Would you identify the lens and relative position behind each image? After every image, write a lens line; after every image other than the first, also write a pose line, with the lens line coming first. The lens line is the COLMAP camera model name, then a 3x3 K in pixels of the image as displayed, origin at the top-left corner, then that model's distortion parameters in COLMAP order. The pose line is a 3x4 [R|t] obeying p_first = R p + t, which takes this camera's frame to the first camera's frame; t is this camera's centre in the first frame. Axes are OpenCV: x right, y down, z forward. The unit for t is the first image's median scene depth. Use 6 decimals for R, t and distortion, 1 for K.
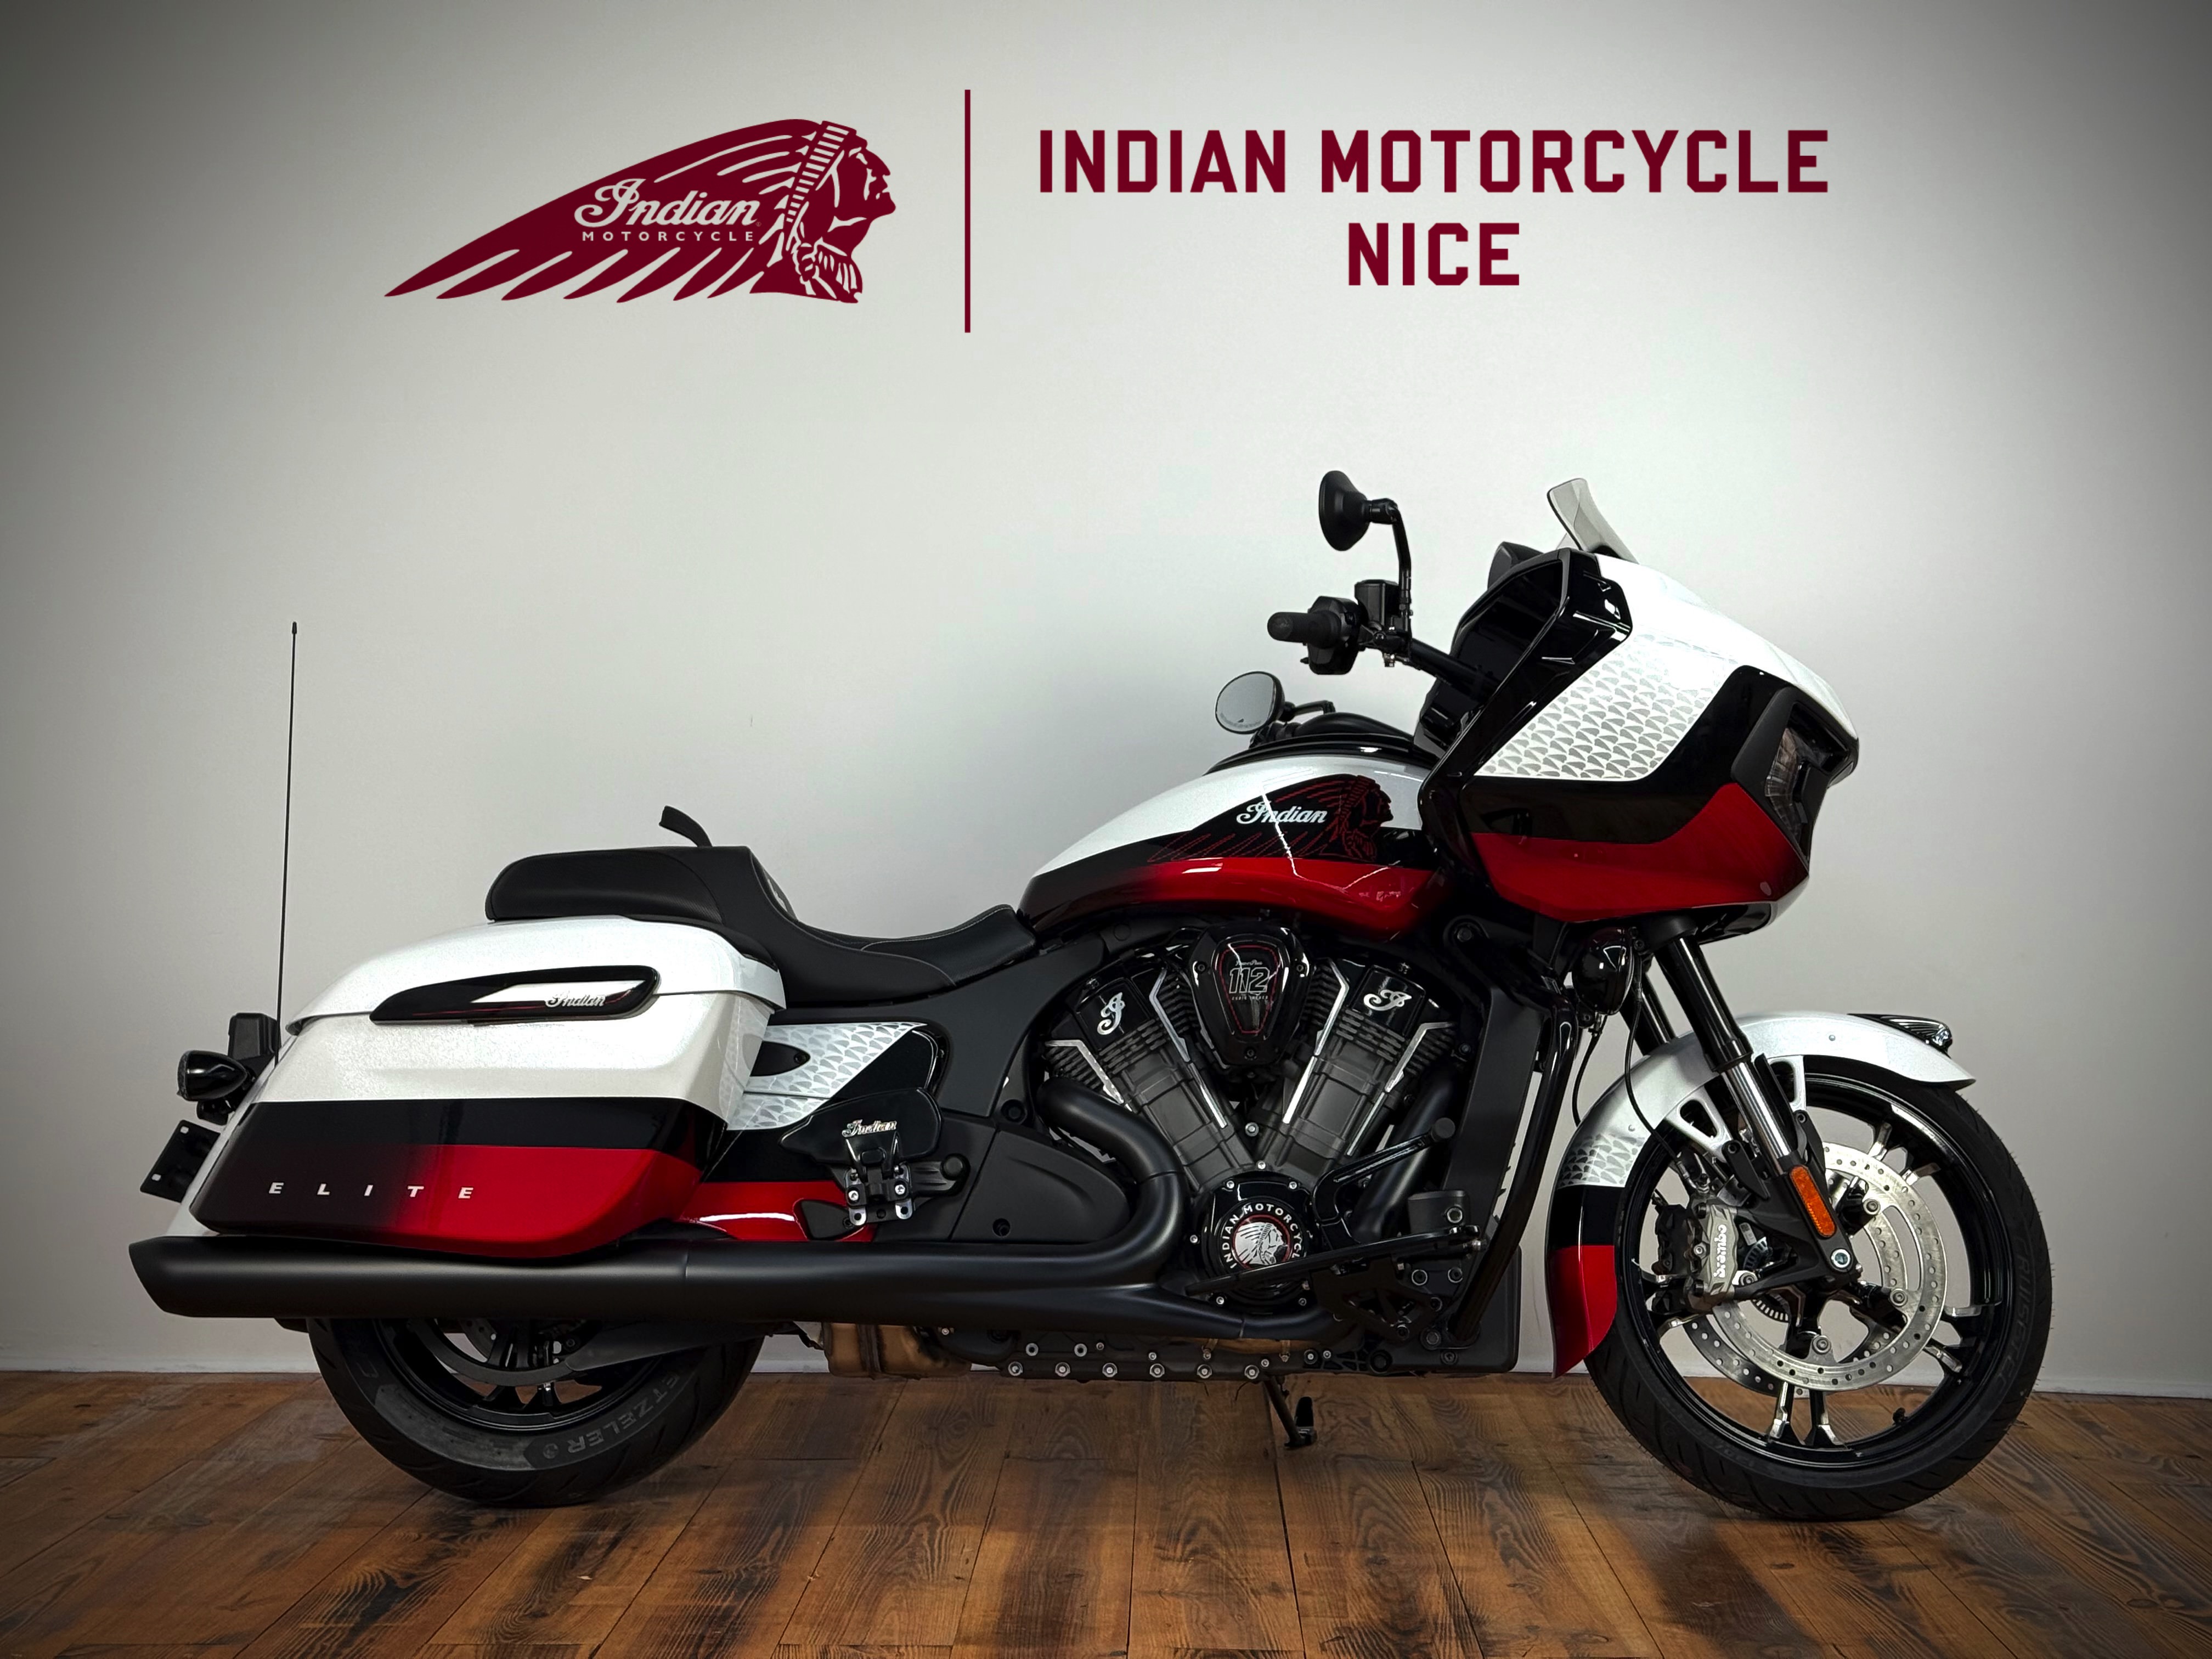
lens RADIAL K [[3117.1, 0, 1106.0], [0, 3117.1, 829.5], [0, 0, 1]] dist [0.160768, -0.149280]
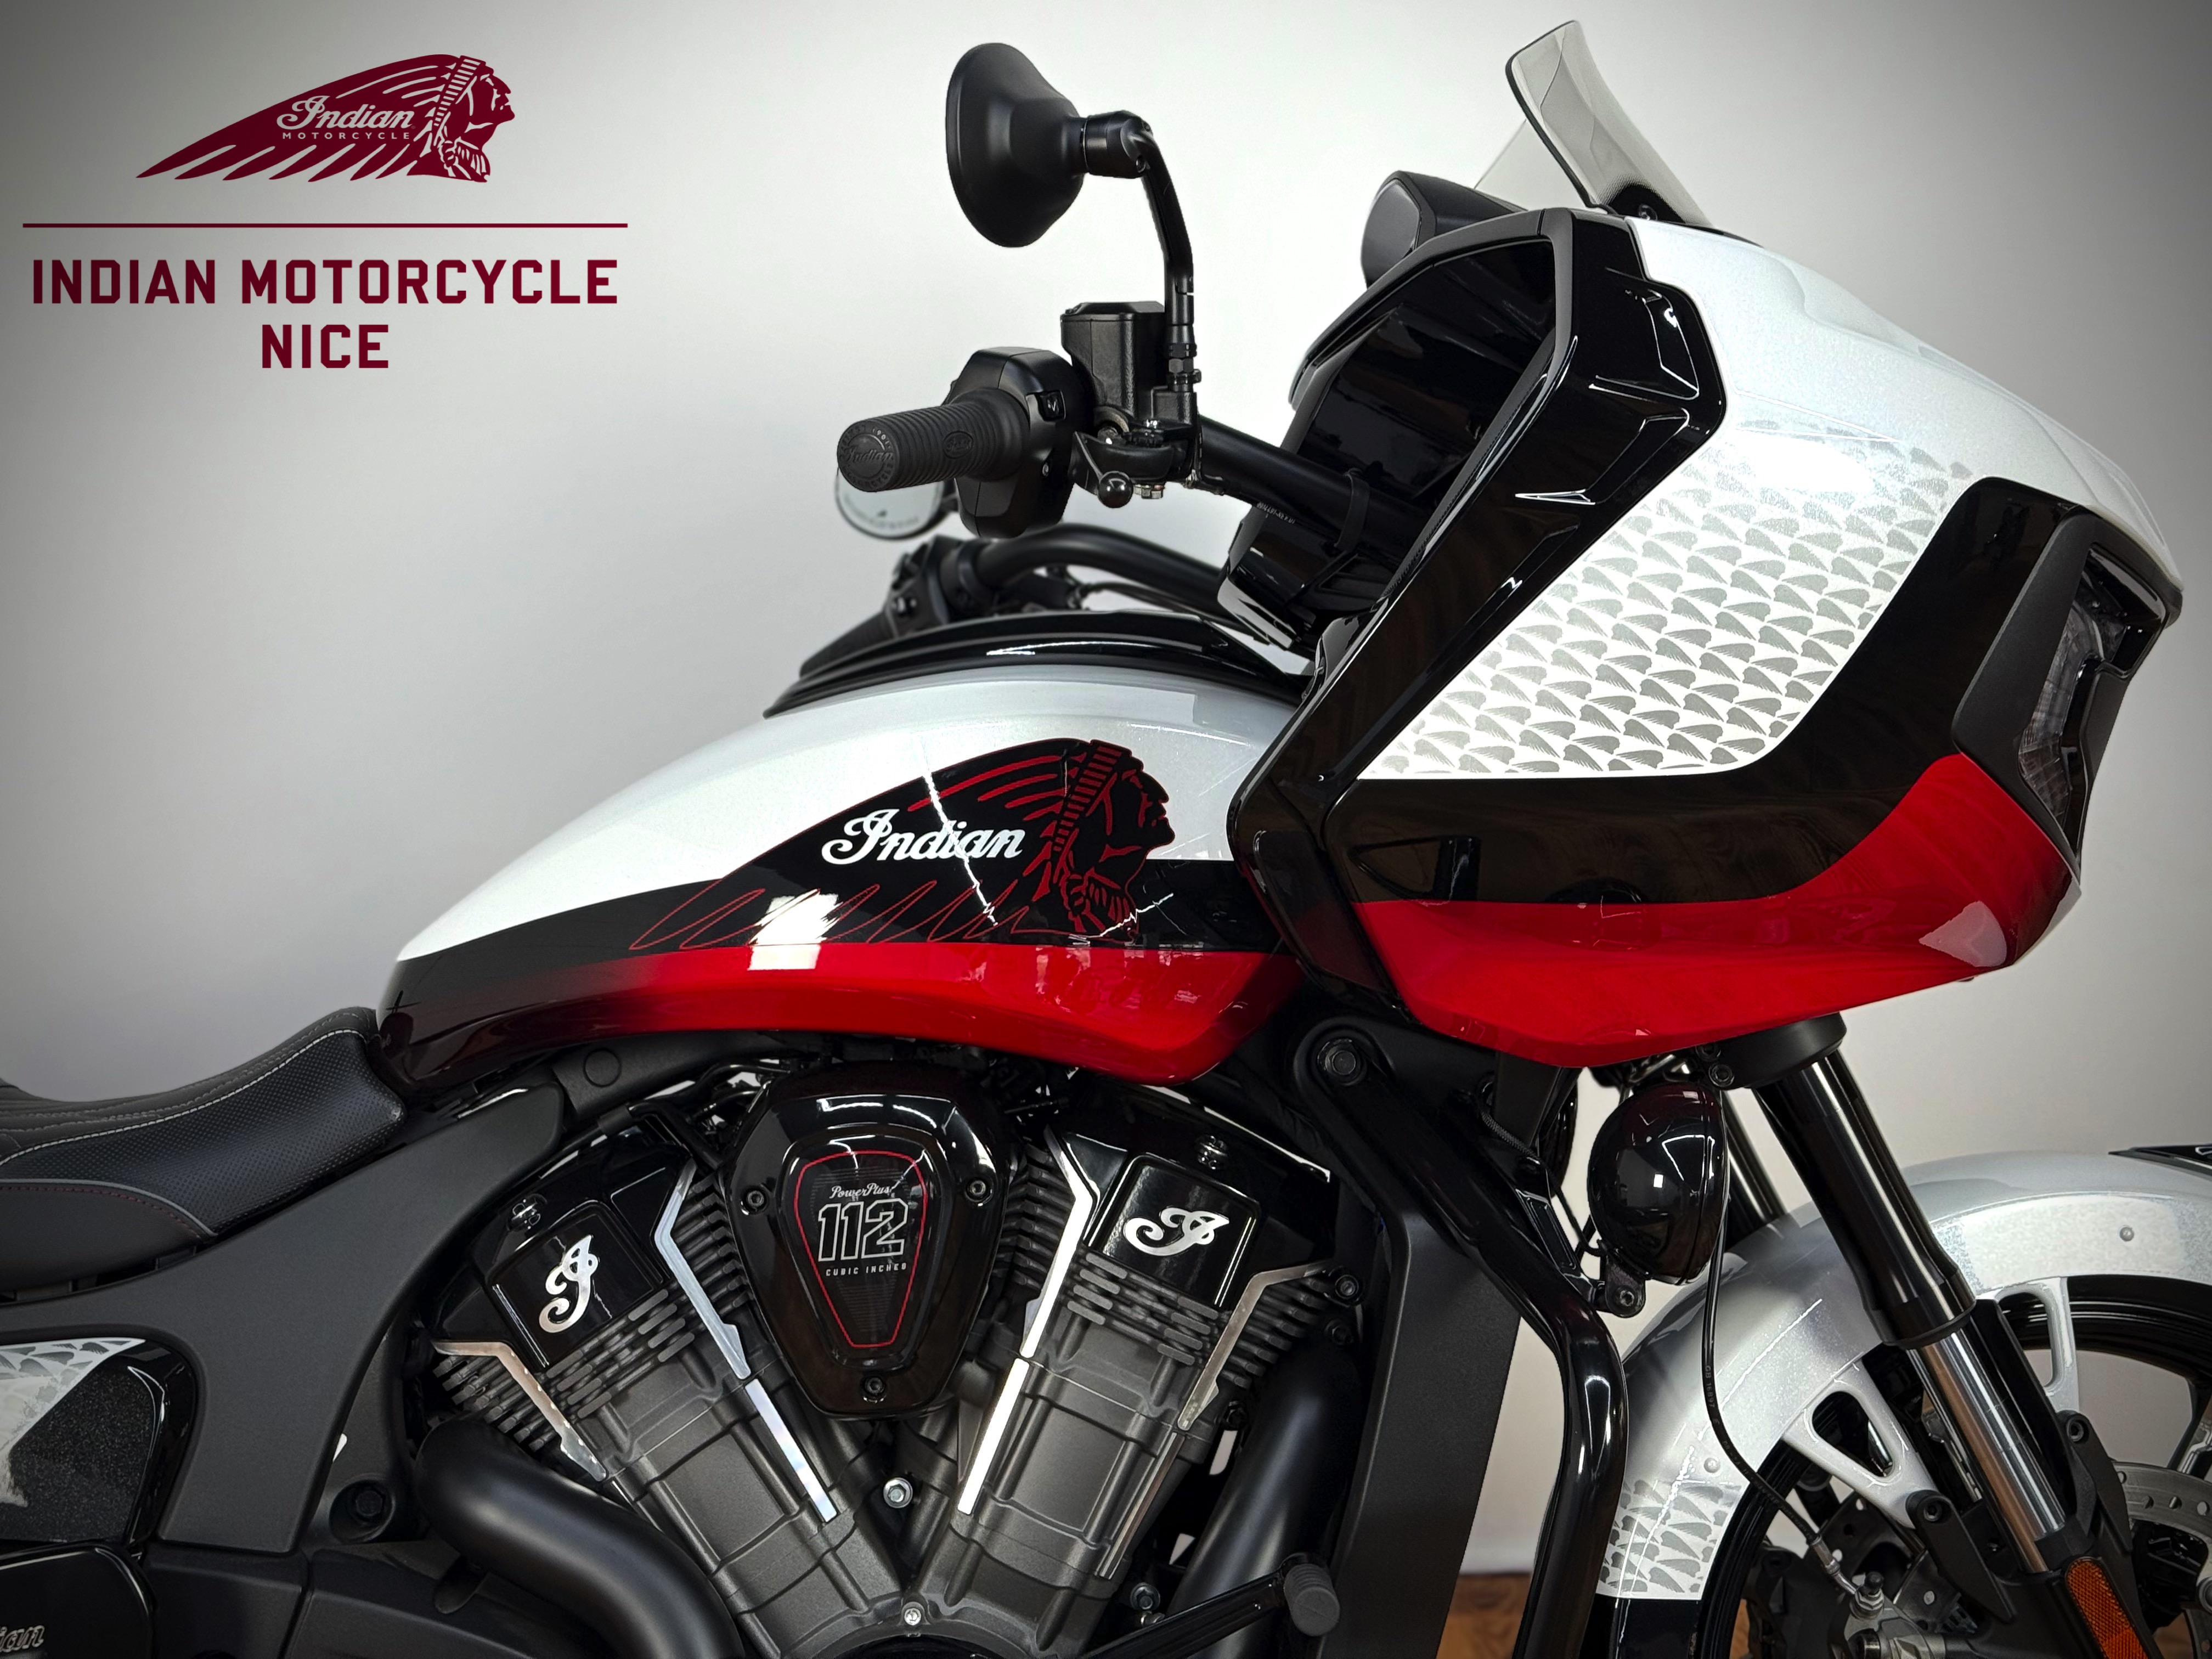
lens RADIAL K [[3117.1, 0, 1106.0], [0, 3117.1, 829.5], [0, 0, 1]] dist [0.160768, -0.149280]
pose [[0.997488, -0.050110, 0.050063, 0.060311], [0.041174, 0.985293, 0.165837, -0.078707], [-0.057637, -0.163359, 0.984882, 0.565540]]
